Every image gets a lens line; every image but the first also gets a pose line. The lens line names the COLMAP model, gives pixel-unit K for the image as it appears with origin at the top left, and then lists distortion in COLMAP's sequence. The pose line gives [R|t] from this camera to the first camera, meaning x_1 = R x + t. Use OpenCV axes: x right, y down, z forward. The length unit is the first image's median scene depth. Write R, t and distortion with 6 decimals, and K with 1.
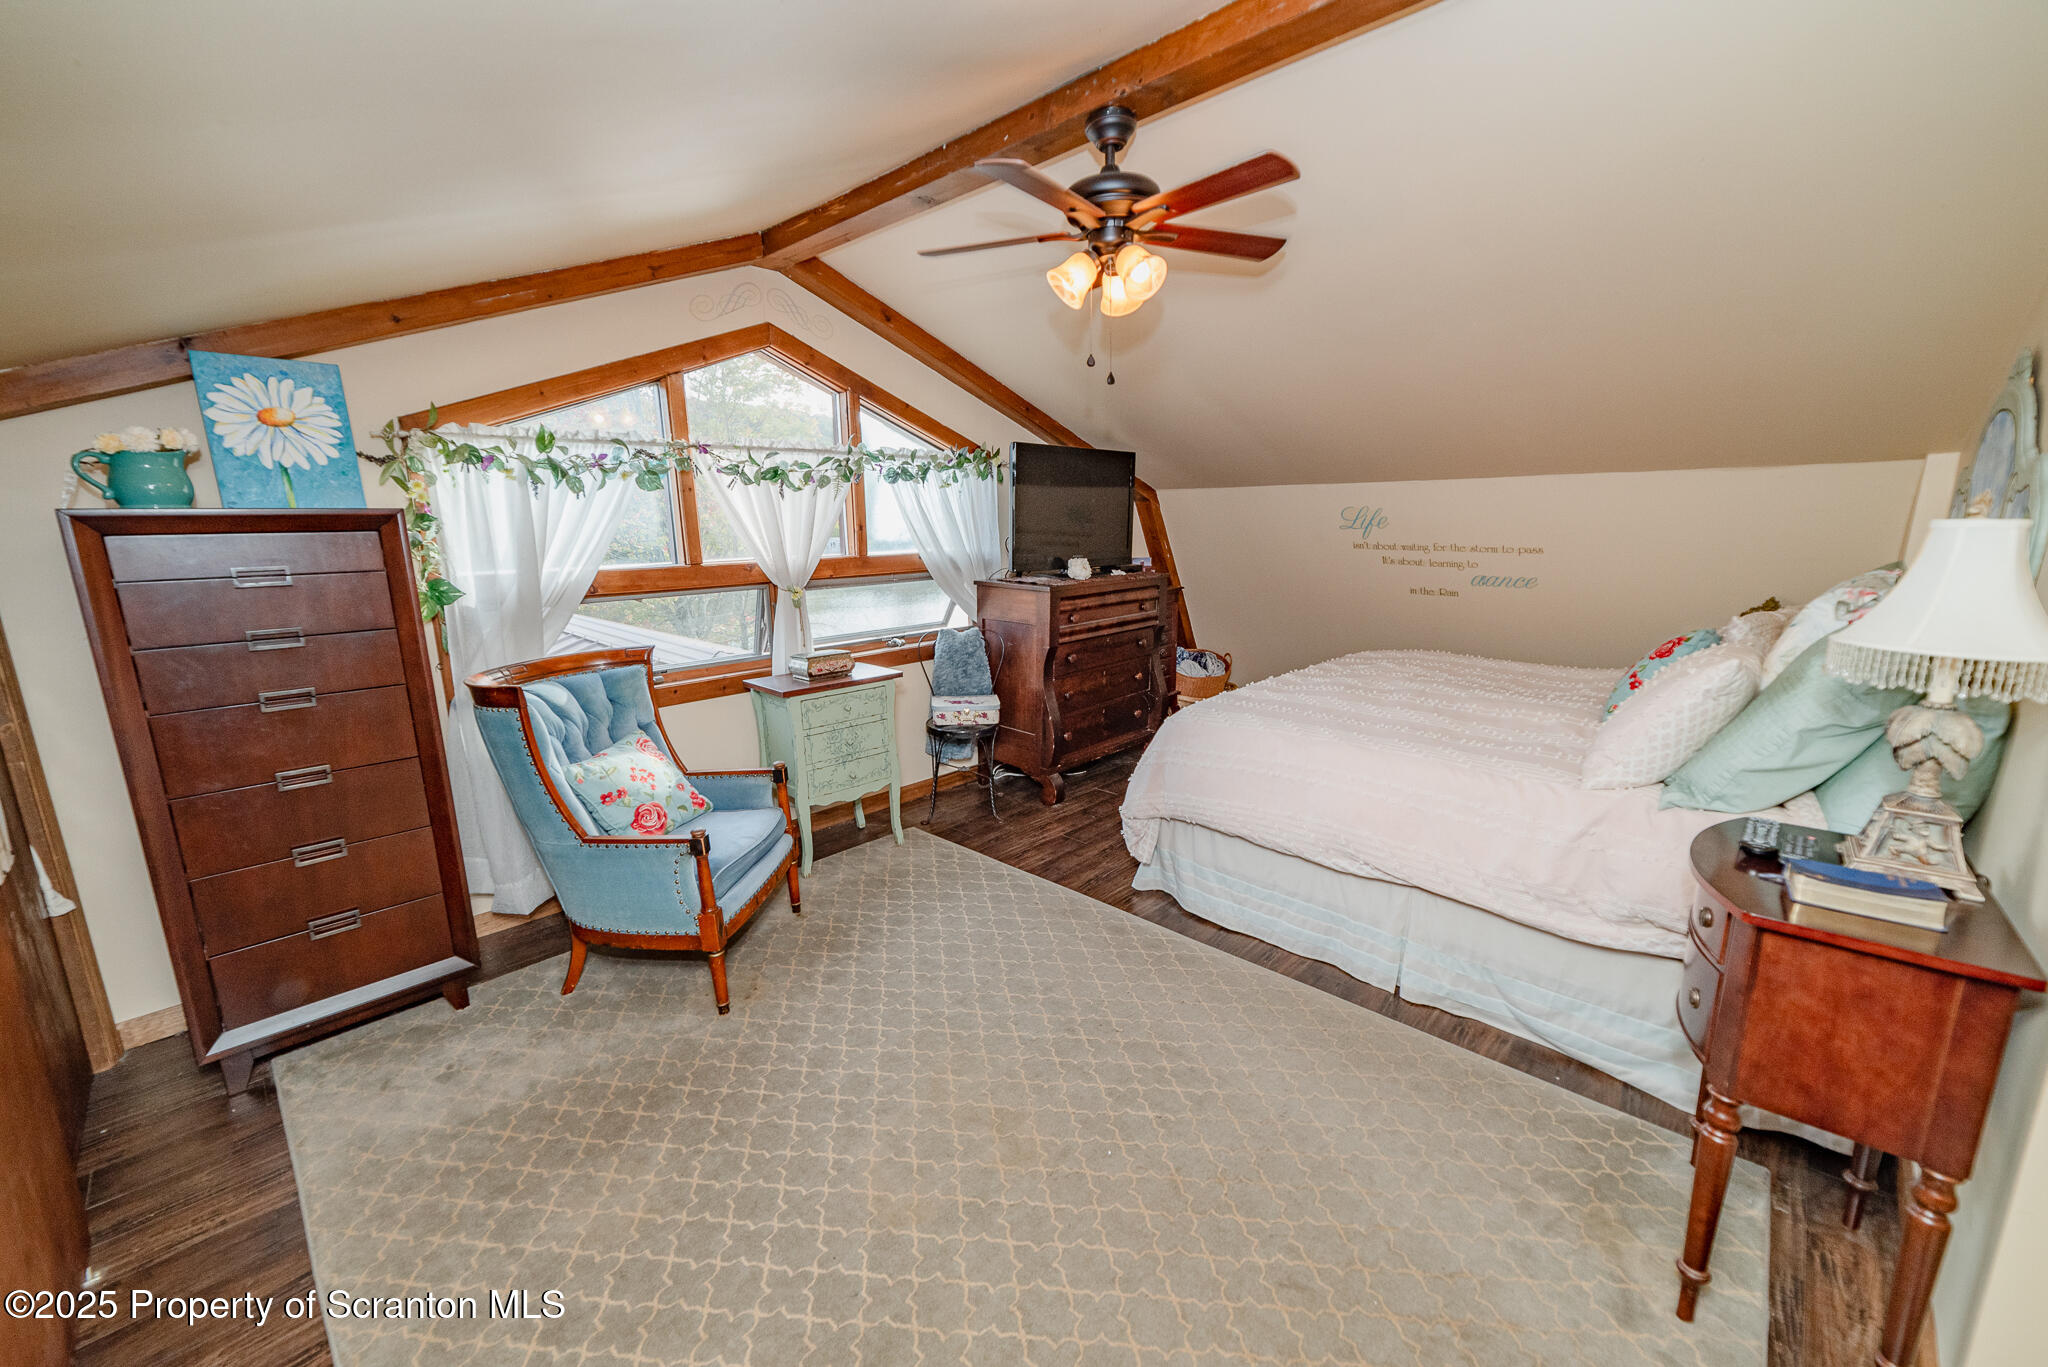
lens RADIAL K [[796.4, 0, 1018.7], [0, 796.4, 690.5], [0, 0, 1]] dist [-0.000755, 0.000192]
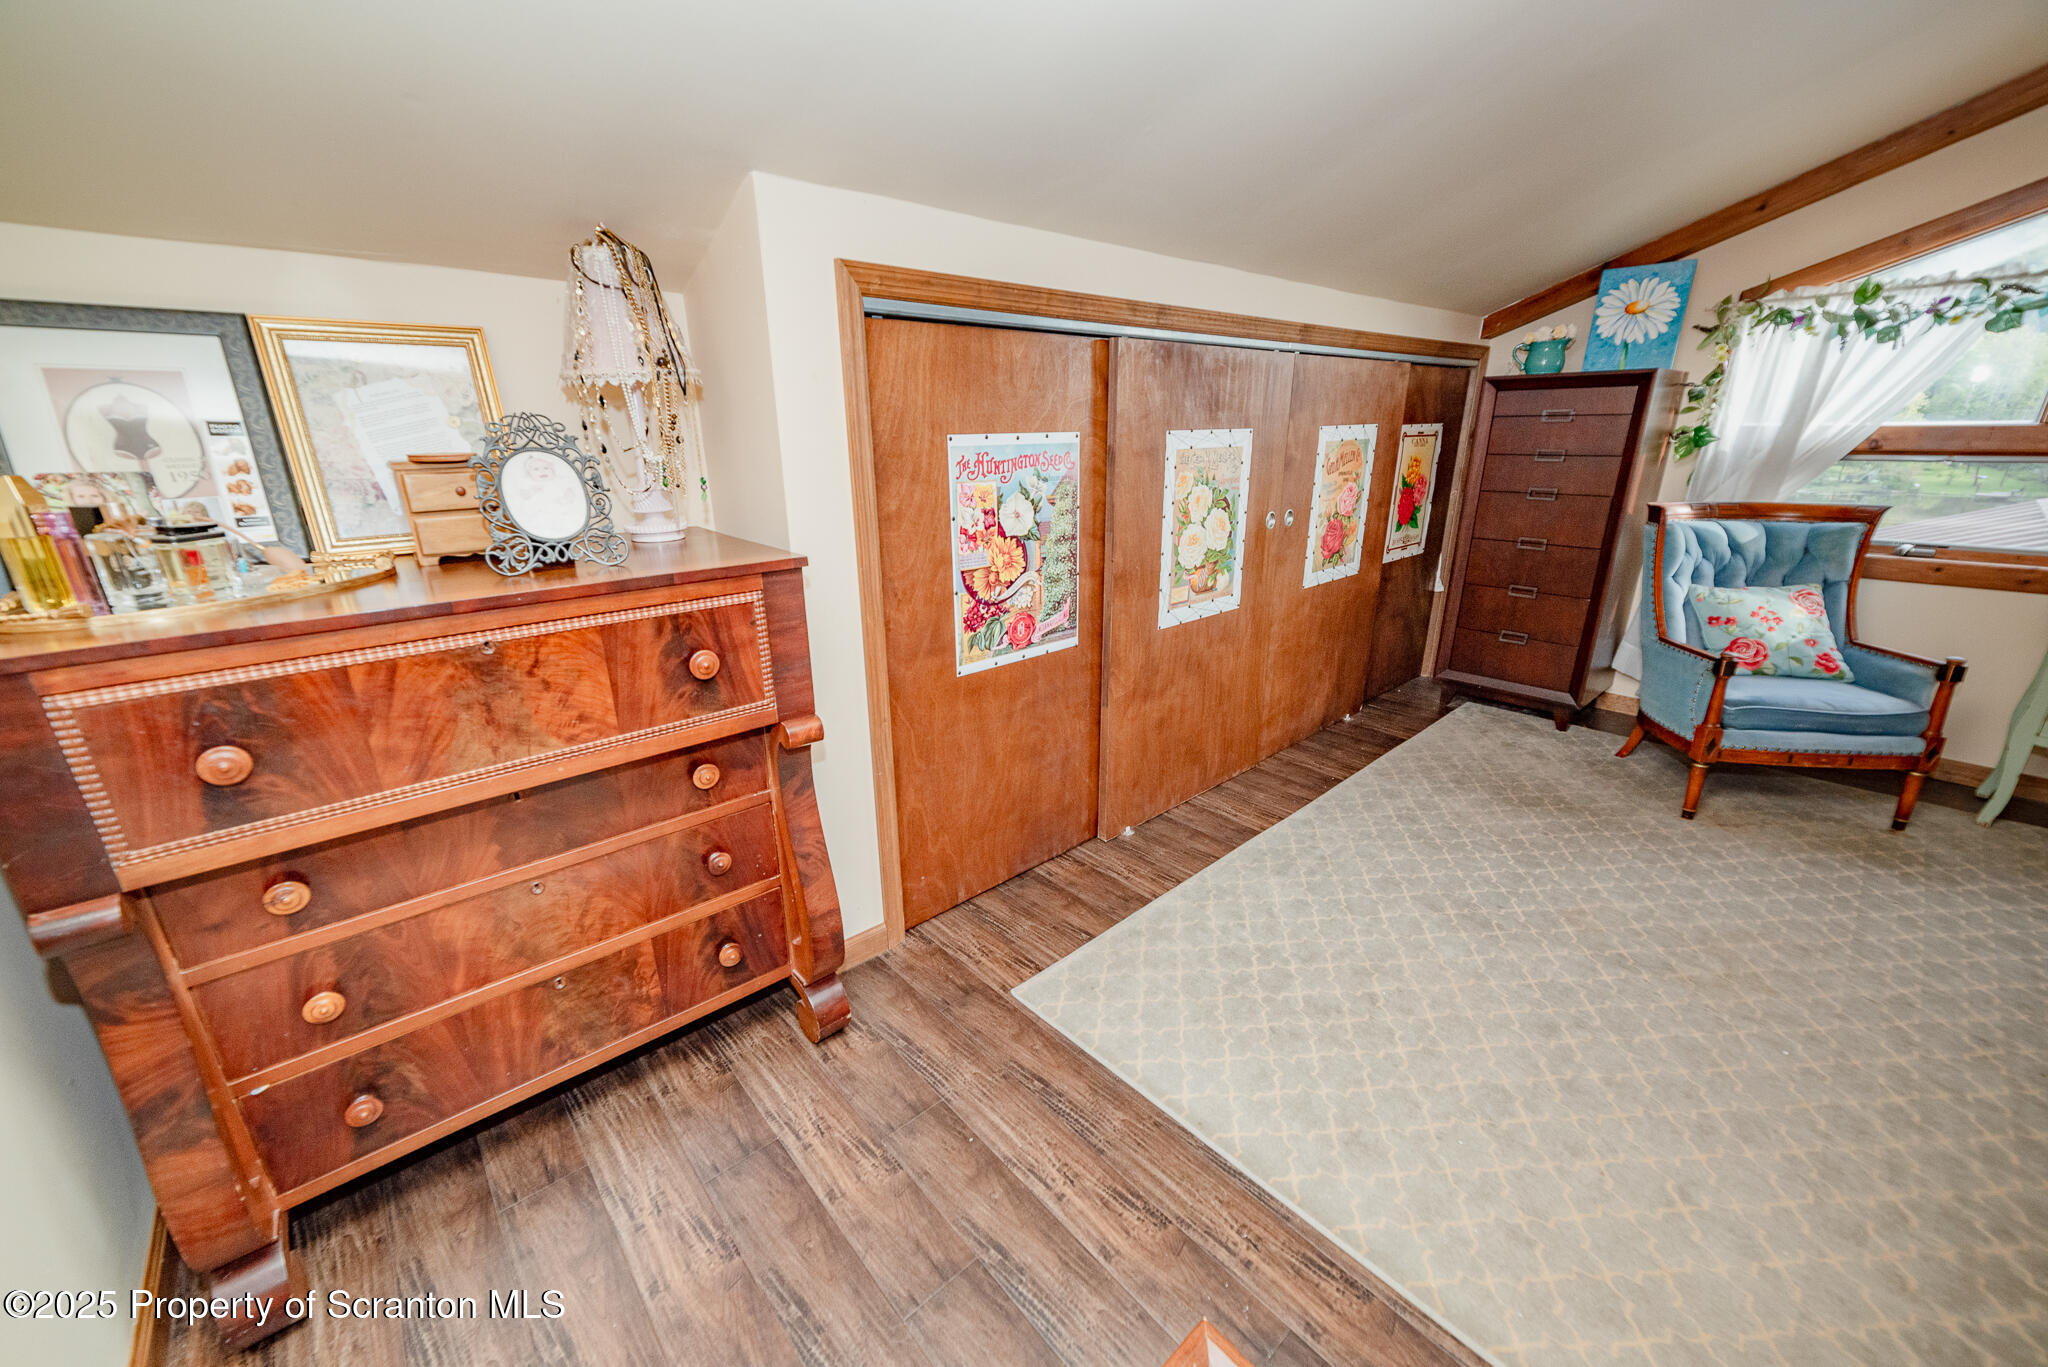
lens RADIAL K [[796.4, 0, 1018.7], [0, 796.4, 690.5], [0, 0, 1]] dist [-0.000755, 0.000192]
pose [[-0.067590, 0.329106, -0.941871, 0.693047], [-0.193434, 0.921795, 0.335972, 0.034157], [0.978782, 0.204898, 0.001356, 0.016407]]
